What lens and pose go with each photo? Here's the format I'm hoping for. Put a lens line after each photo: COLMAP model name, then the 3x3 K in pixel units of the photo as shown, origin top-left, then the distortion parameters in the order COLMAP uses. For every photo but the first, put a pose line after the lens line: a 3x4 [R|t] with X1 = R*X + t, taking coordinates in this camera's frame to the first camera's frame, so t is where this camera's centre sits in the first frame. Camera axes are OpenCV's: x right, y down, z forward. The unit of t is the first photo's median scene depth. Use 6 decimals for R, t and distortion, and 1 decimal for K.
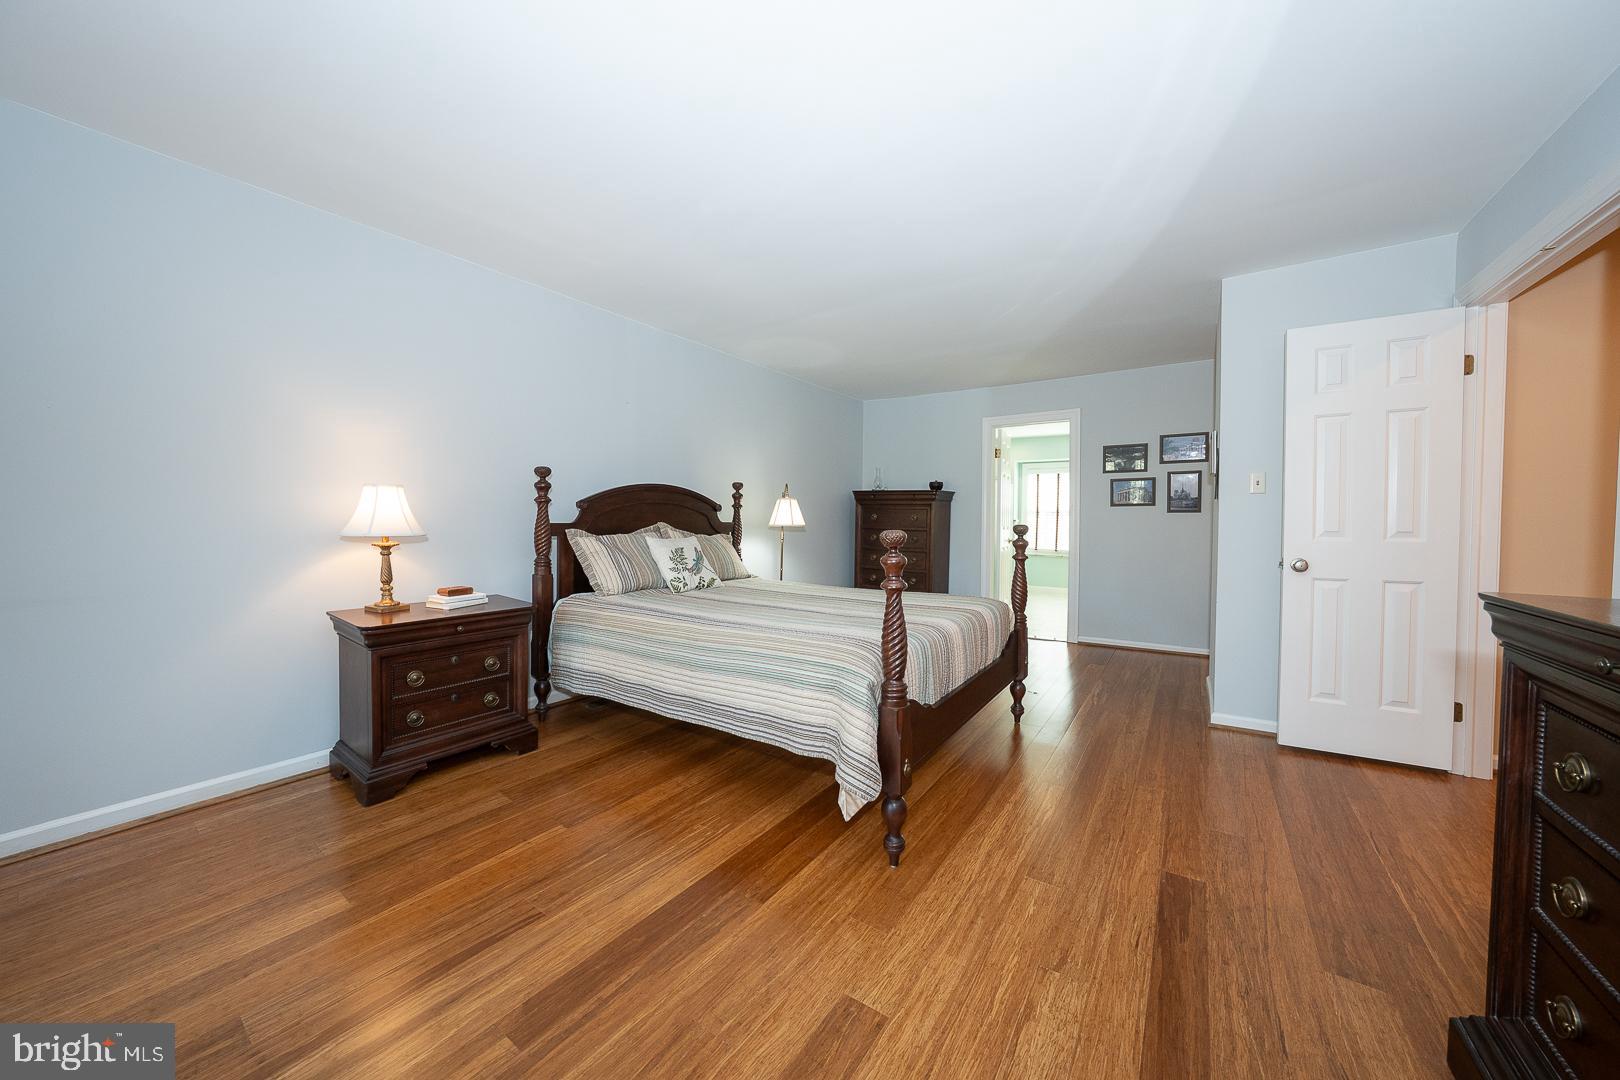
lens RADIAL K [[554.9, 0, 810.8], [0, 554.9, 533.2], [0, 0, 1]] dist [-0.036135, 0.007408]
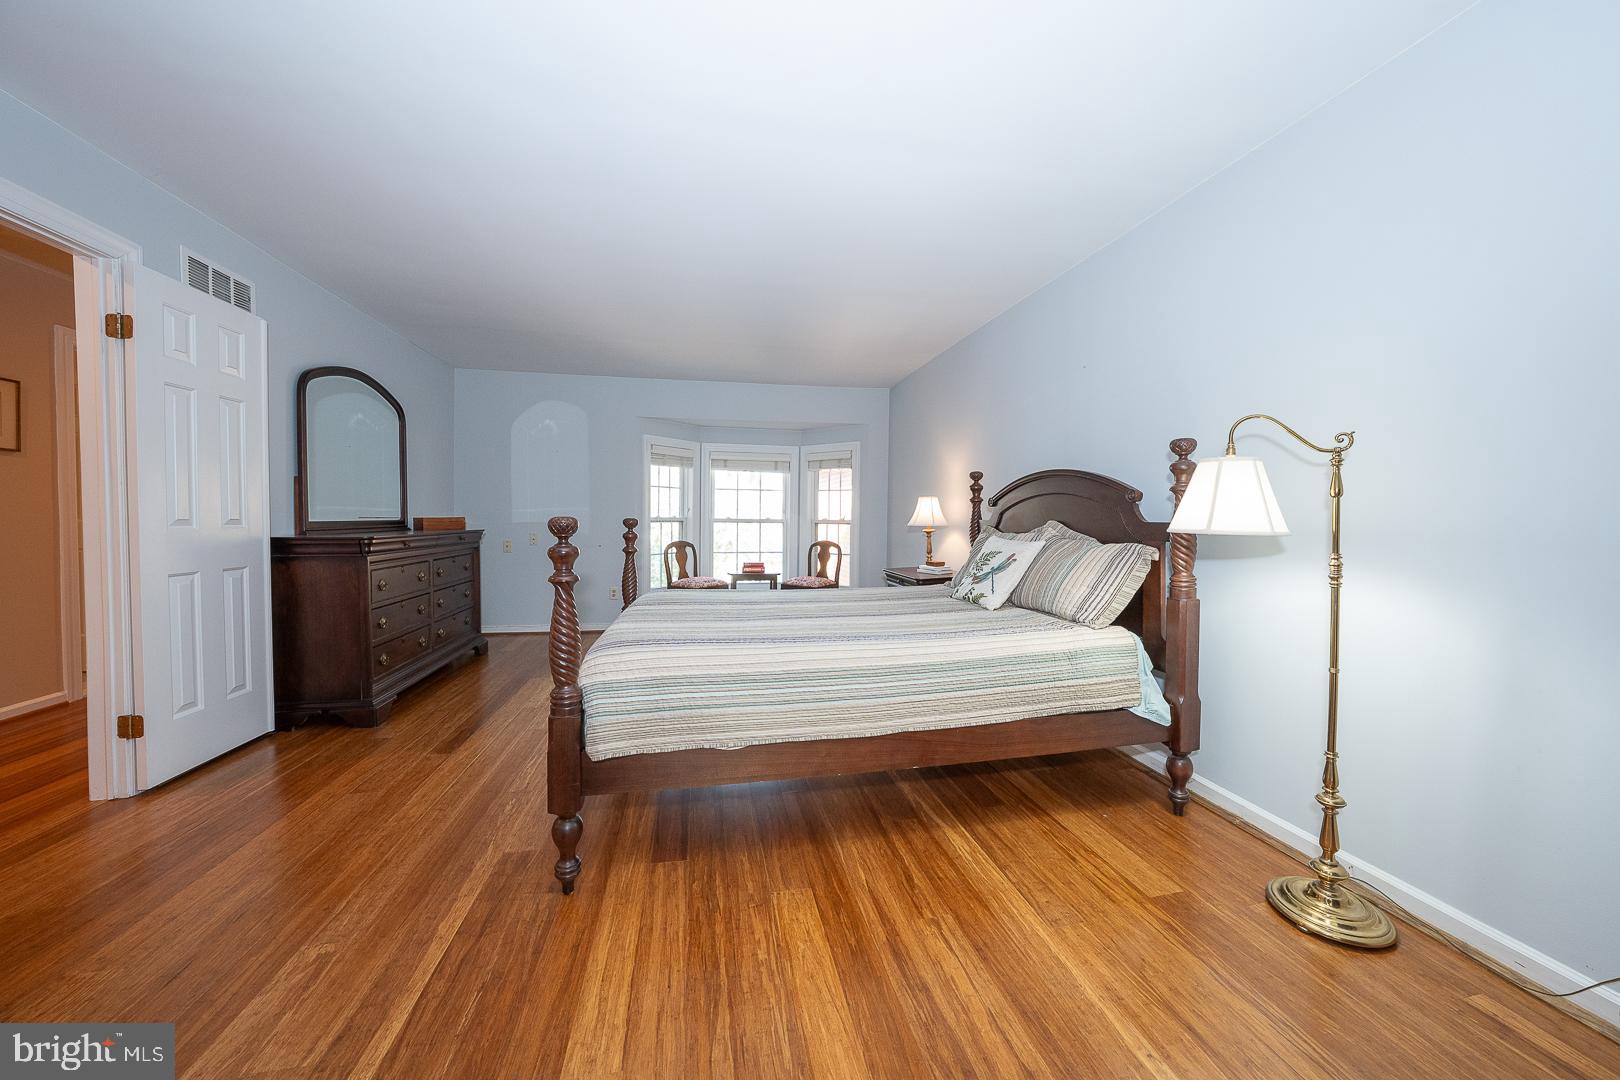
lens RADIAL K [[554.9, 0, 810.8], [0, 554.9, 533.2], [0, 0, 1]] dist [-0.036135, 0.007408]
pose [[-0.684337, 0.016293, -0.728983, 0.591166], [-0.024272, 0.998687, 0.045106, -0.035151], [0.728761, 0.048561, -0.683044, 1.517344]]
